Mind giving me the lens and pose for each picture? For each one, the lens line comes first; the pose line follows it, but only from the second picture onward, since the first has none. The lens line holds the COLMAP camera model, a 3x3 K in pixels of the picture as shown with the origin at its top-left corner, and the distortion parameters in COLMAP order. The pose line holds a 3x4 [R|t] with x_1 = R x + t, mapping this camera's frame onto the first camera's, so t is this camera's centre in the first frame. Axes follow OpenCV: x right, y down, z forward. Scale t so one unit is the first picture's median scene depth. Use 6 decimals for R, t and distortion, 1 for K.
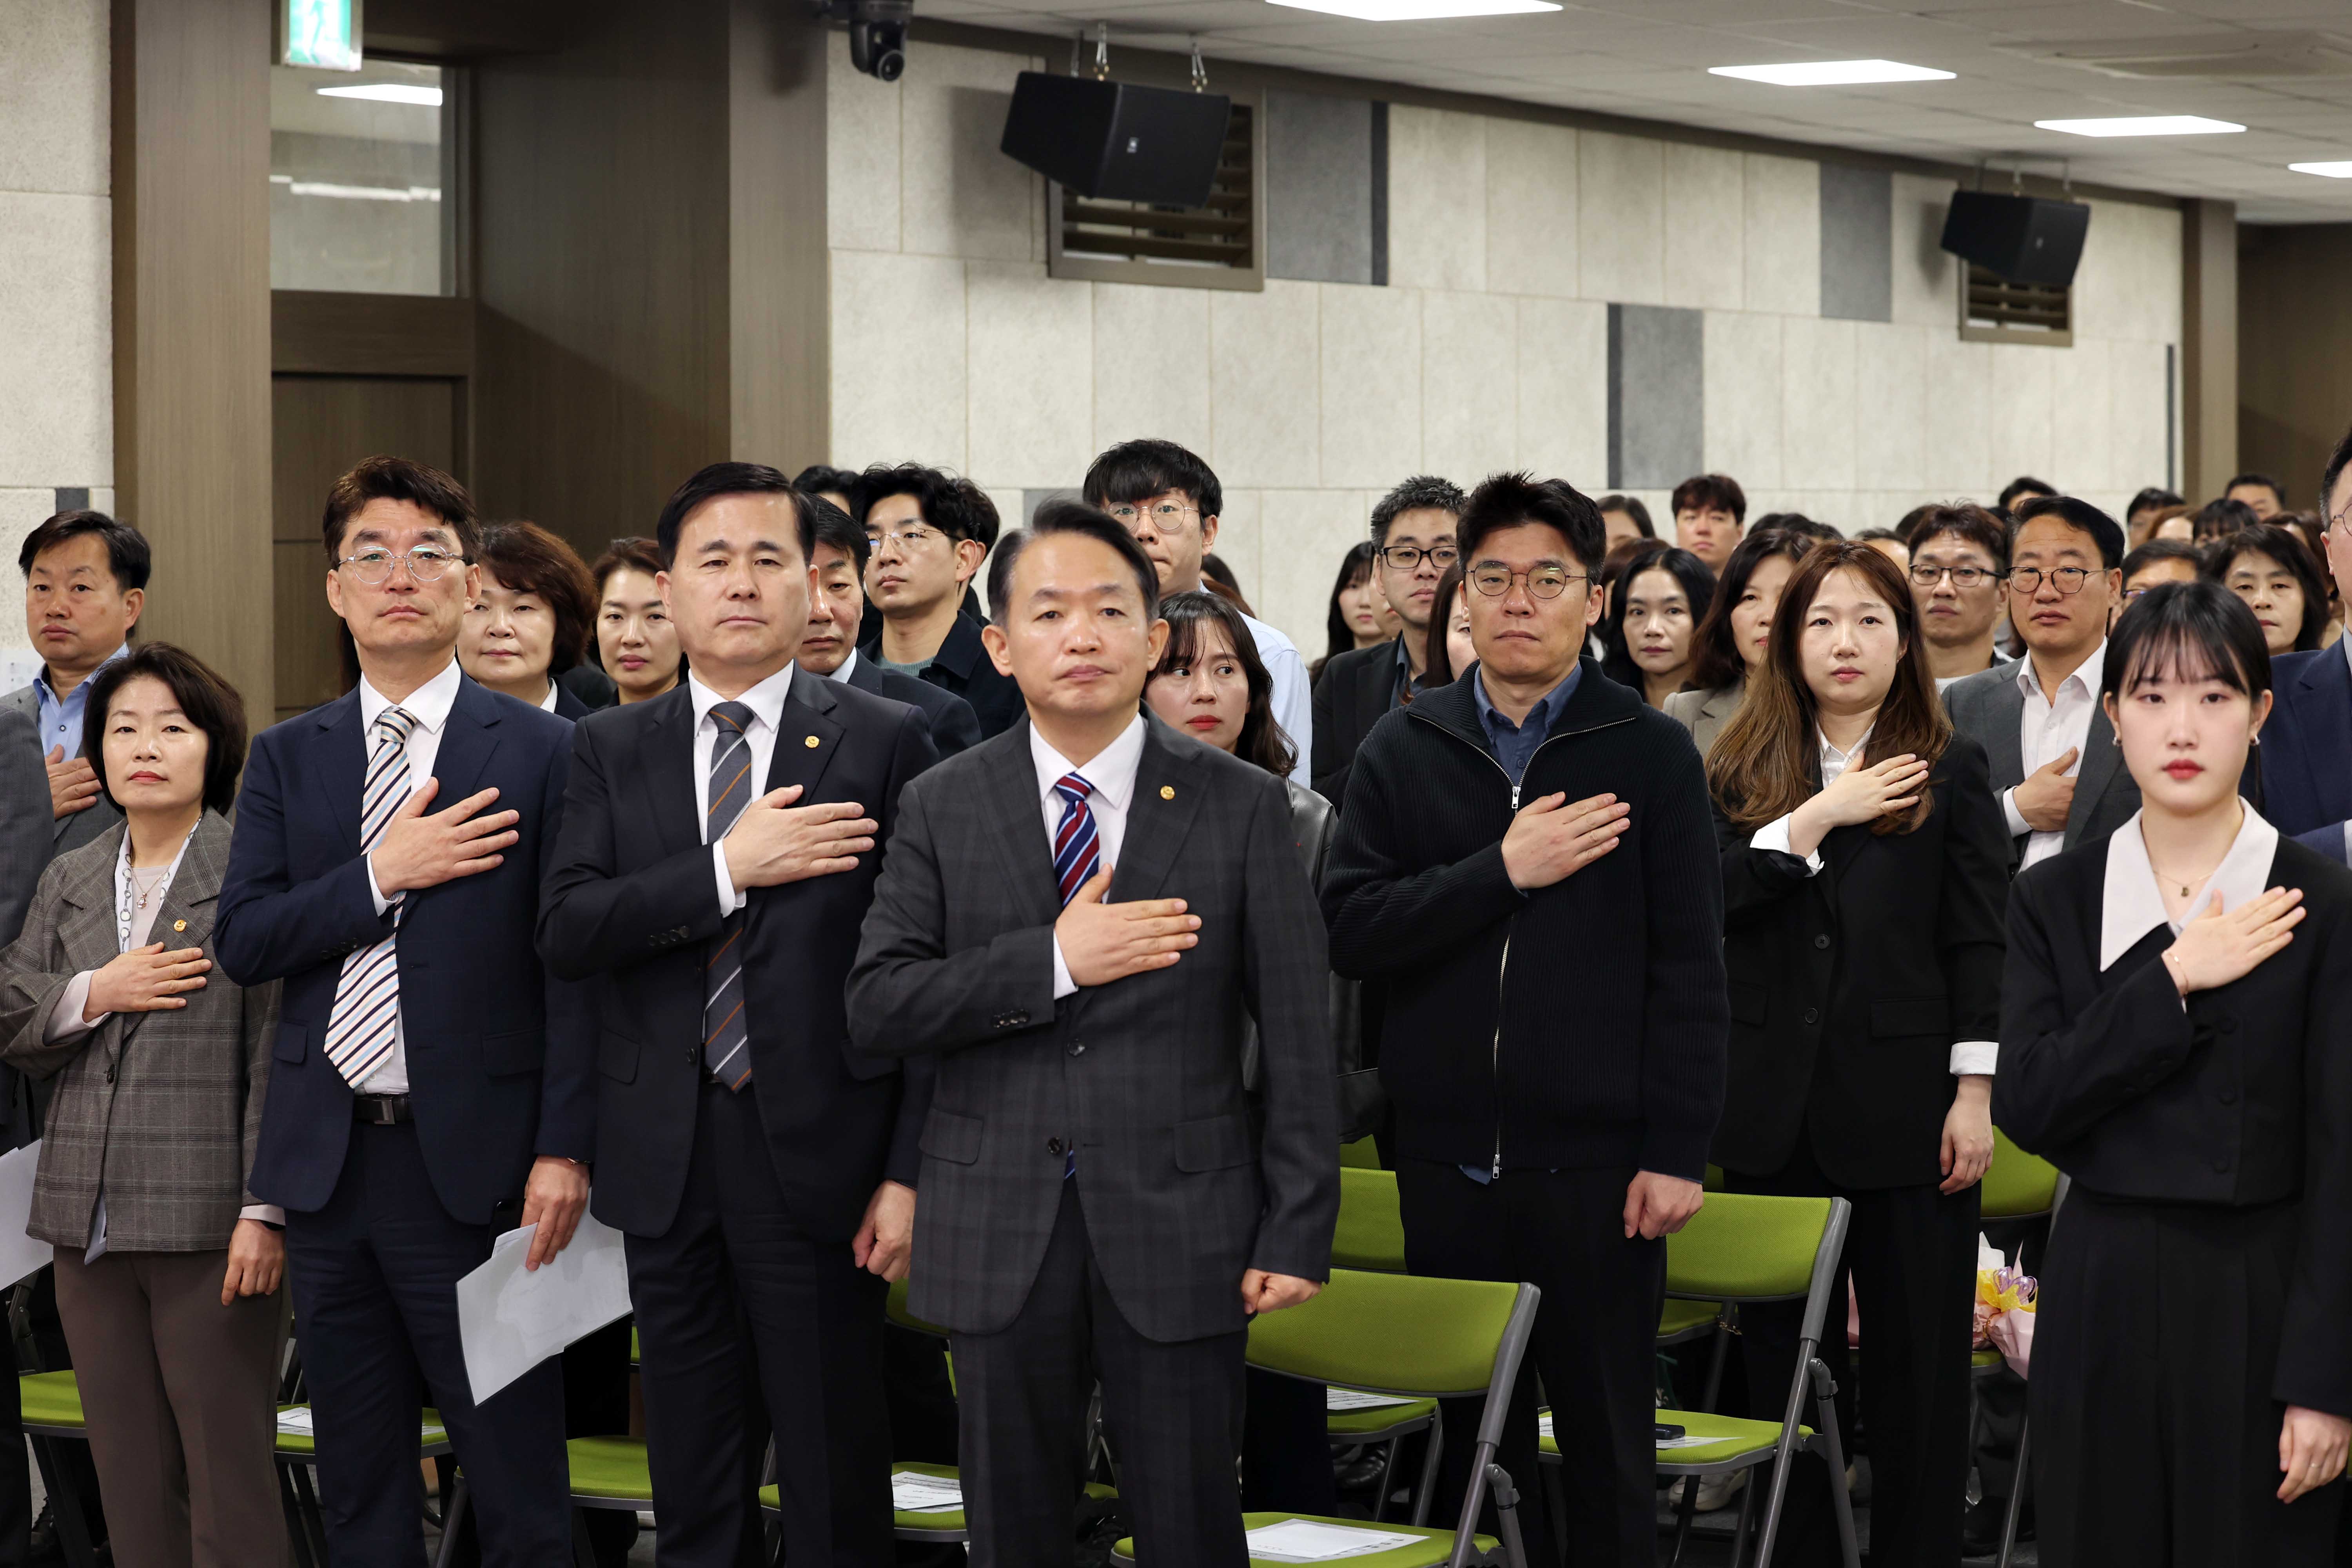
lens RADIAL K [[5092.6, 0, 1176.3], [0, 5092.6, 783.4], [0, 0, 1]] dist [-0.199895, 0.000000]
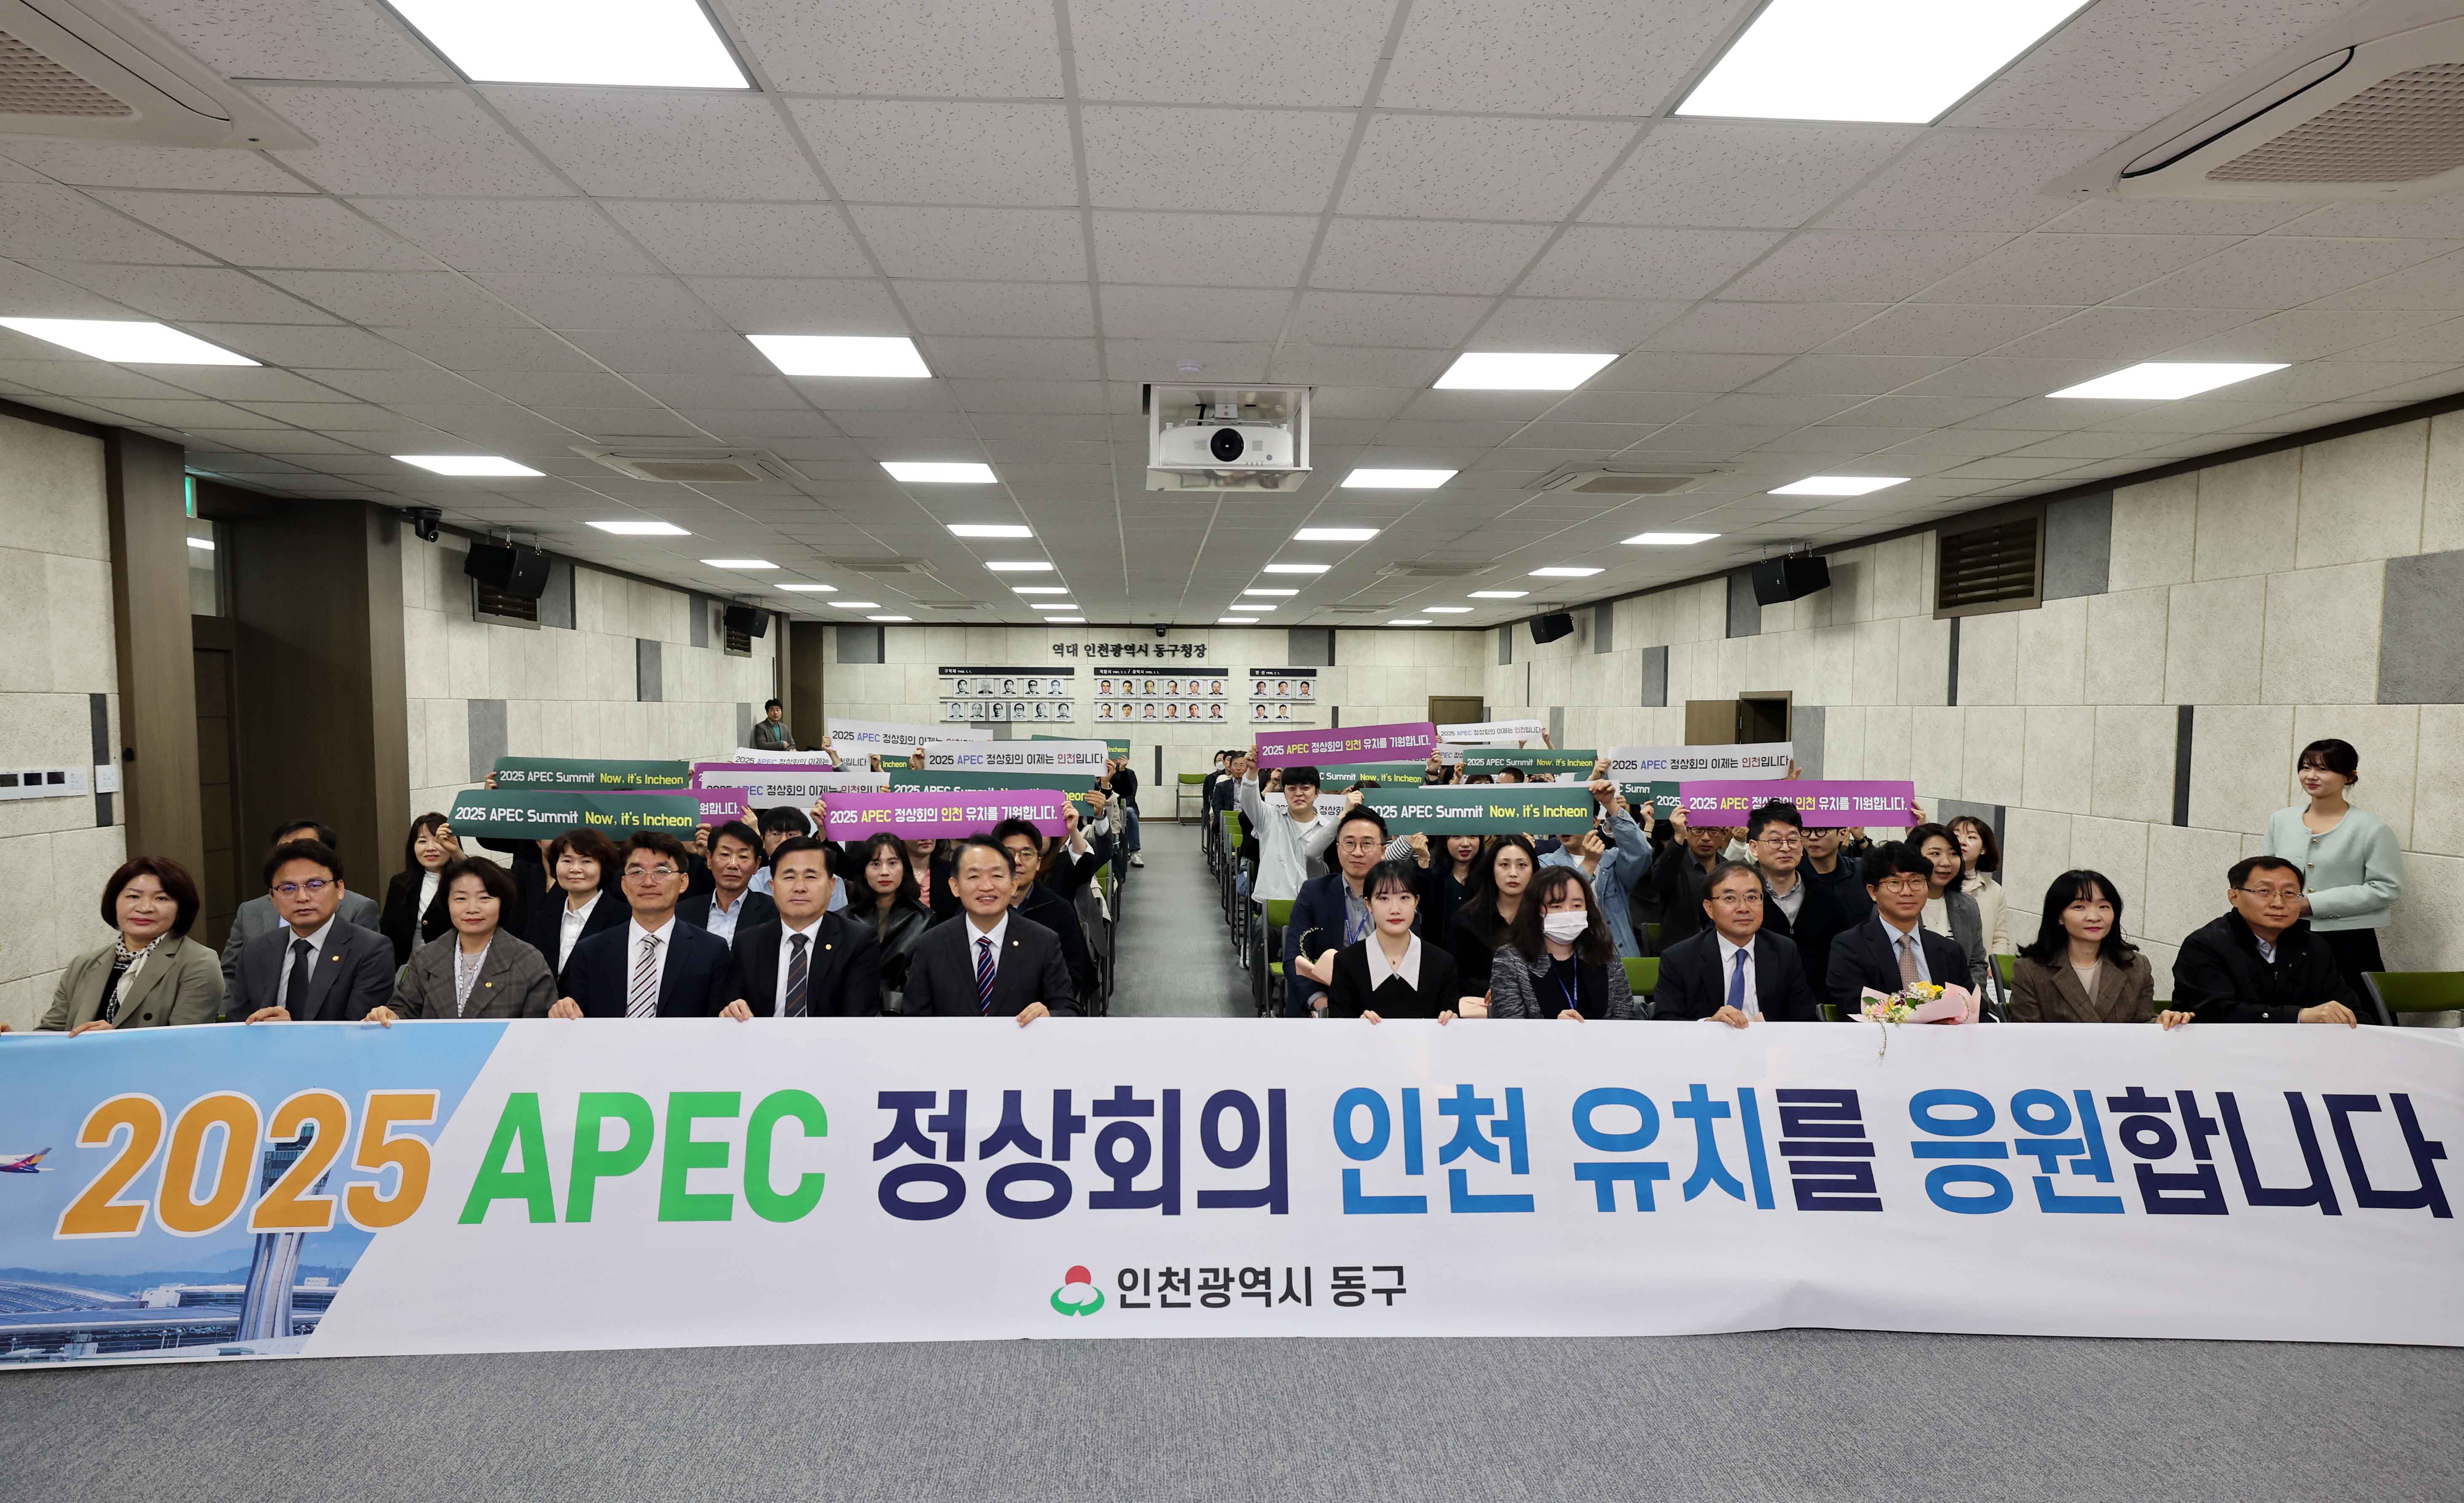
lens RADIAL K [[1365.5, 0, 1221.7], [0, 1365.5, 813.2], [0, 0, 1]] dist [0.005951, 0.000114]
pose [[0.787870, 0.027255, 0.615238, -0.158930], [-0.059142, 0.997751, 0.031536, -0.043195], [-0.612995, -0.061233, 0.787711, 0.163640]]
